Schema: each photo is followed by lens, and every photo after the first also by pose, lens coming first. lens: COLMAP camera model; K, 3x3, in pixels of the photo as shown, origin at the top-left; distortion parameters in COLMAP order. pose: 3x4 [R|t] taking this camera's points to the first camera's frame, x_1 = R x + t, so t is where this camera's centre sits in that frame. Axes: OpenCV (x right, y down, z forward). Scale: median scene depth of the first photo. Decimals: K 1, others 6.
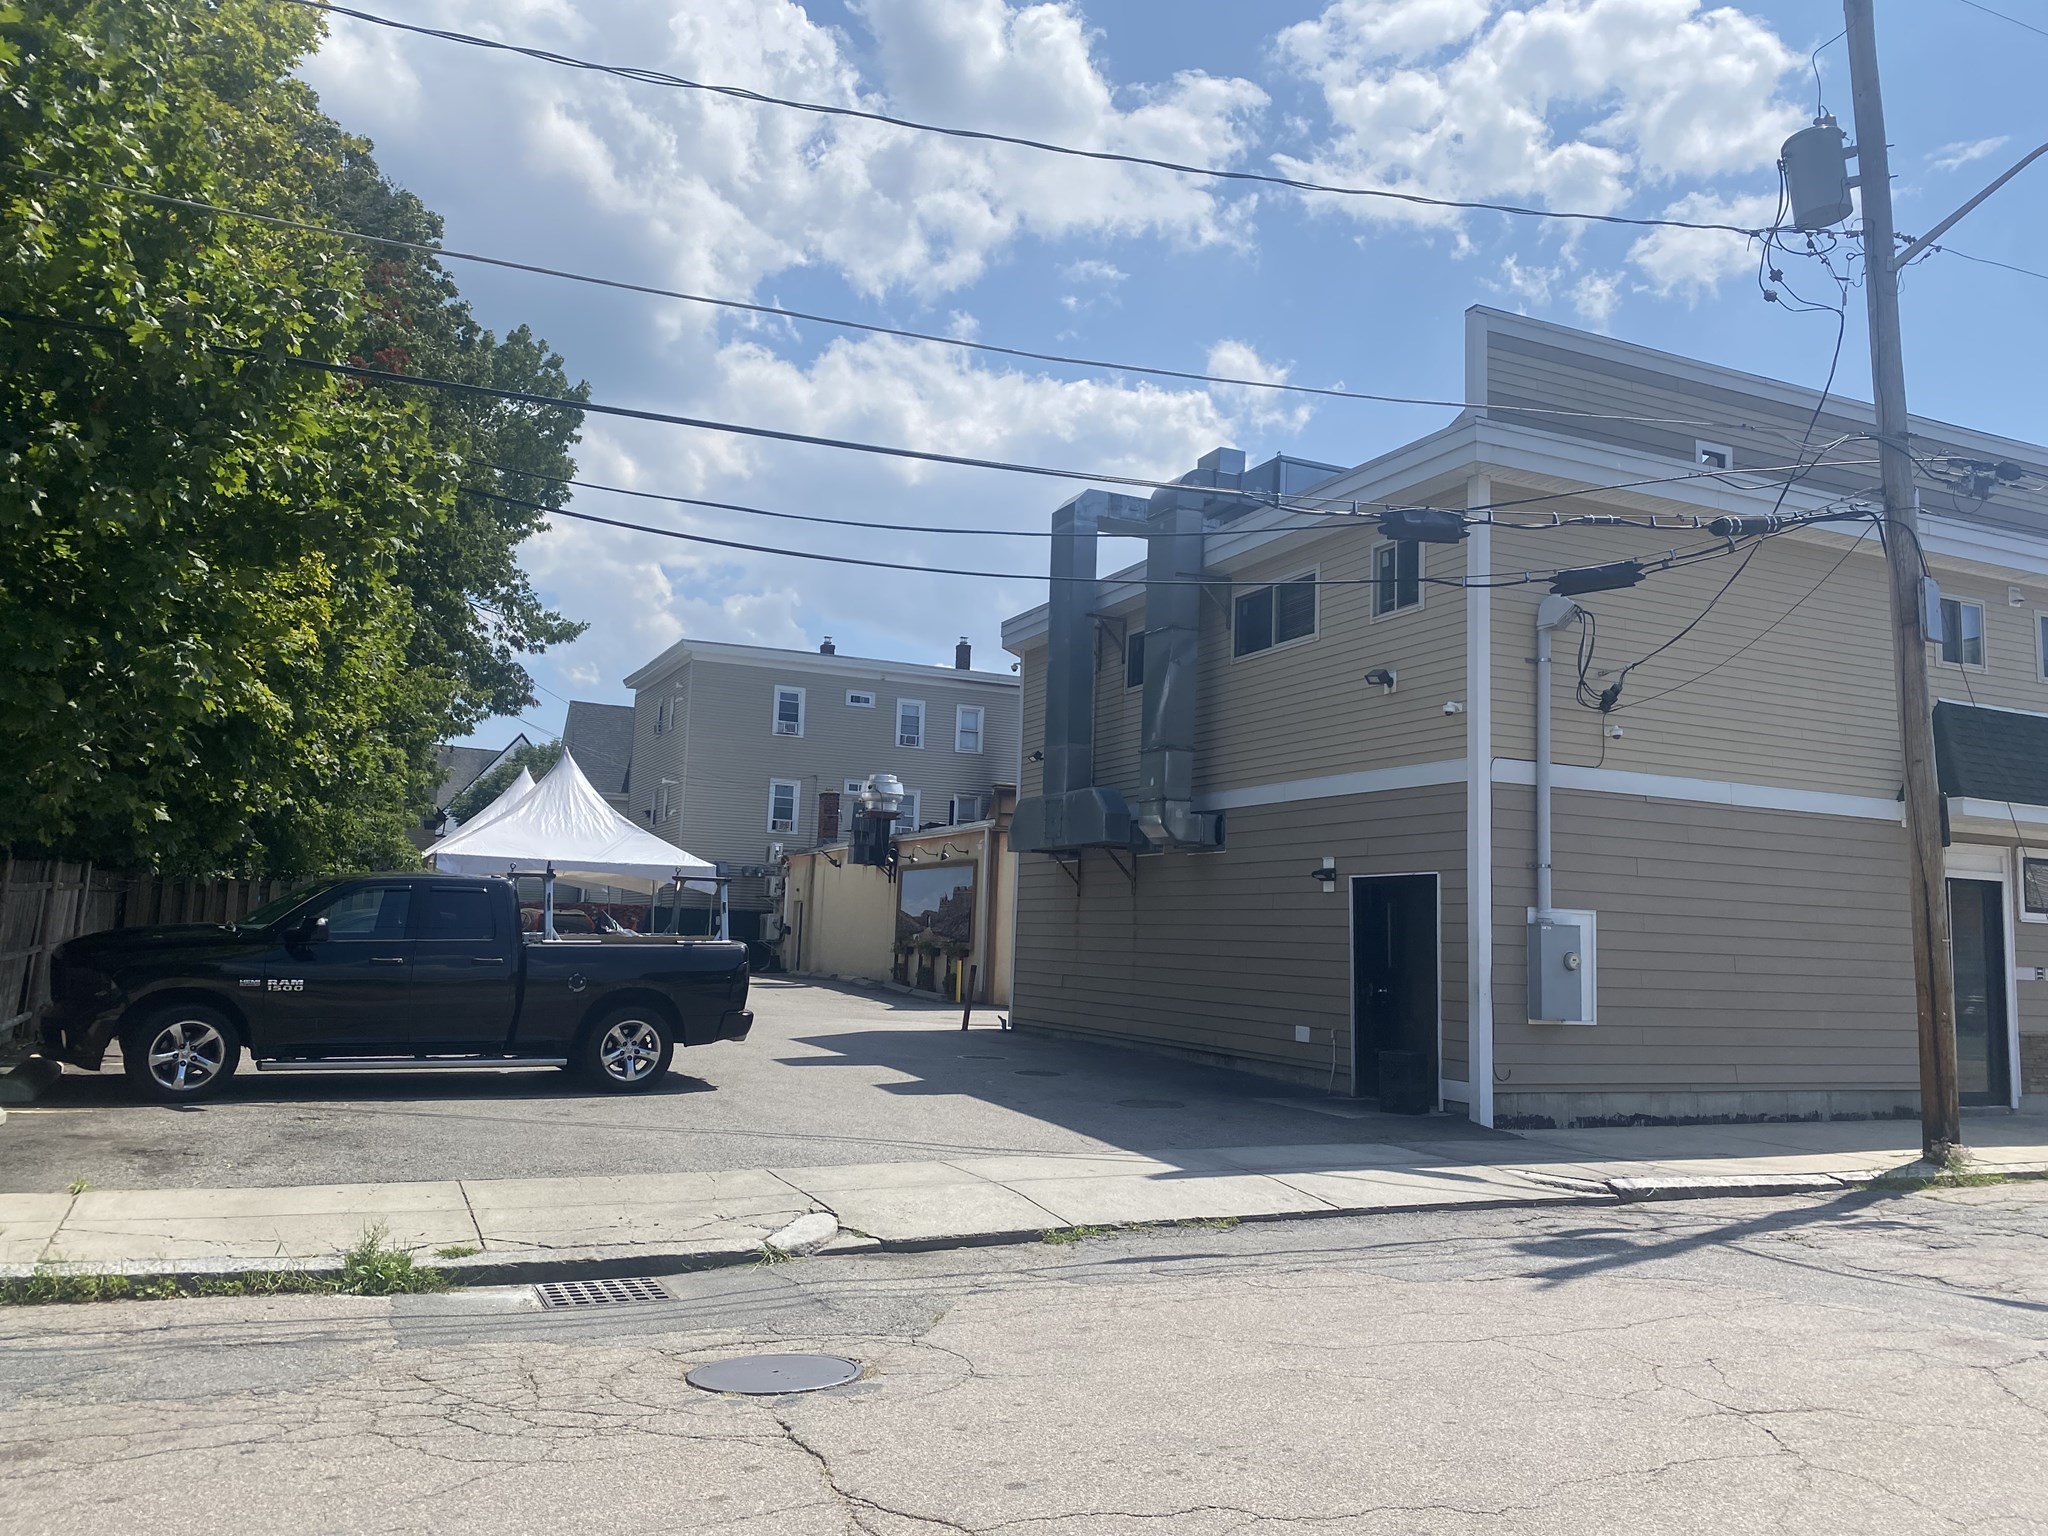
lens RADIAL K [[1538.4, 0, 1025.8], [0, 1538.4, 765.3], [0, 0, 1]] dist [0.009400, -0.000522]
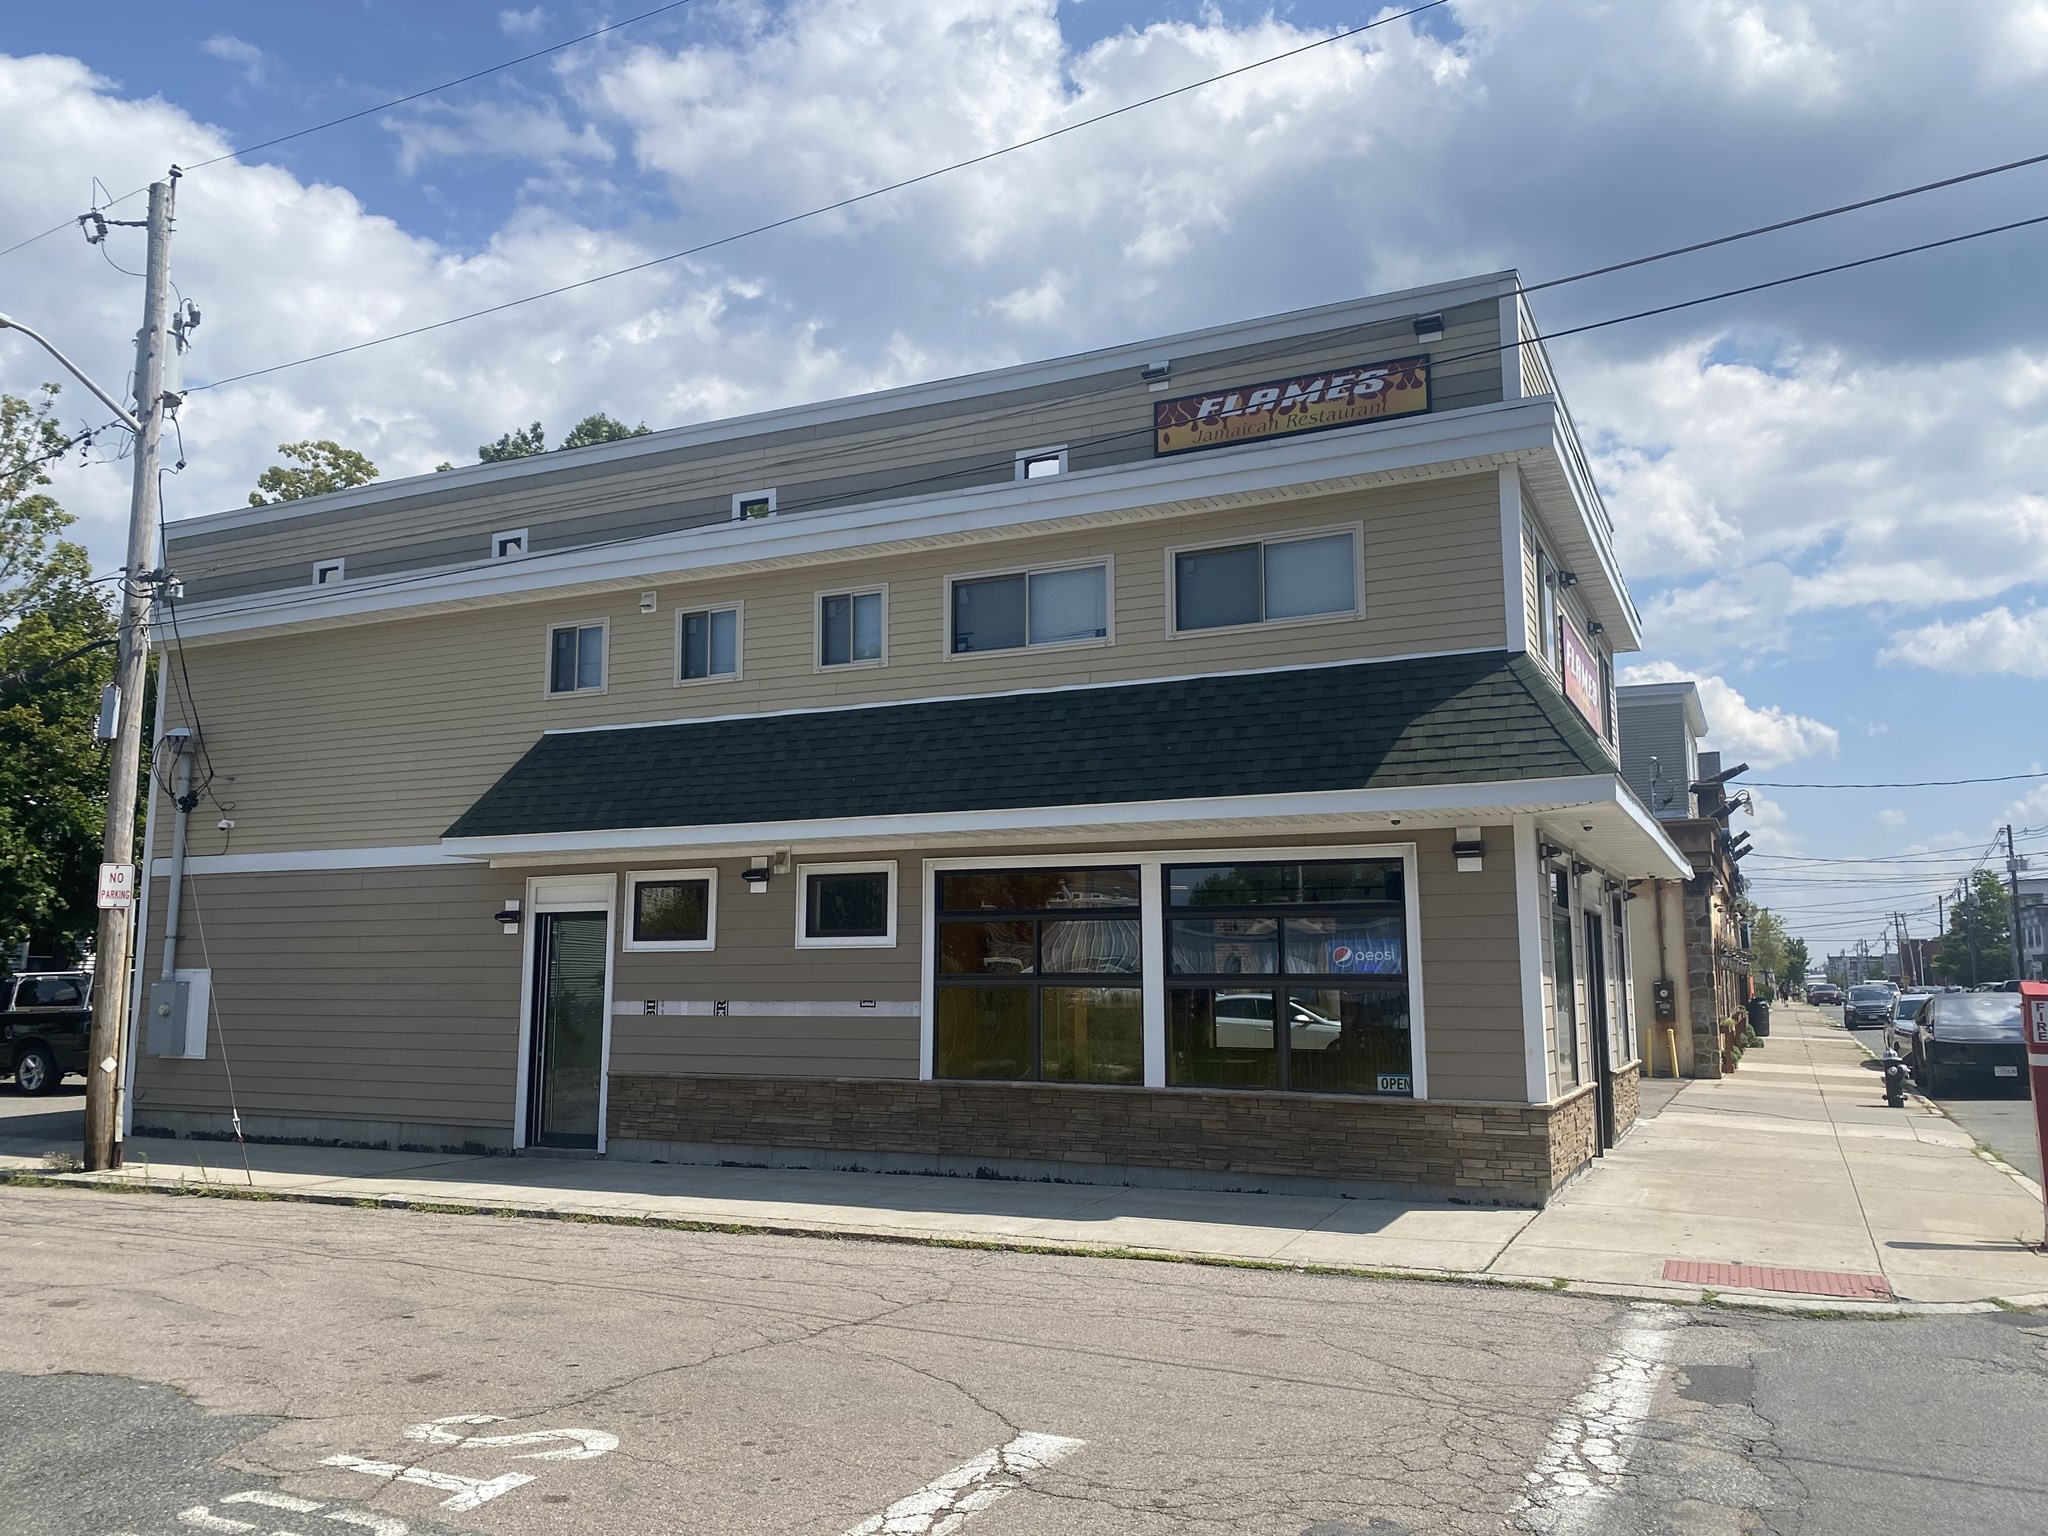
lens RADIAL K [[1538.4, 0, 1024.9], [0, 1538.4, 765.1], [0, 0, 1]] dist [0.009400, -0.000522]
pose [[0.647225, -0.139813, -0.749368, 1.653271], [0.111158, 0.989839, -0.088672, 0.107537], [0.754151, -0.025907, 0.656190, 0.628840]]
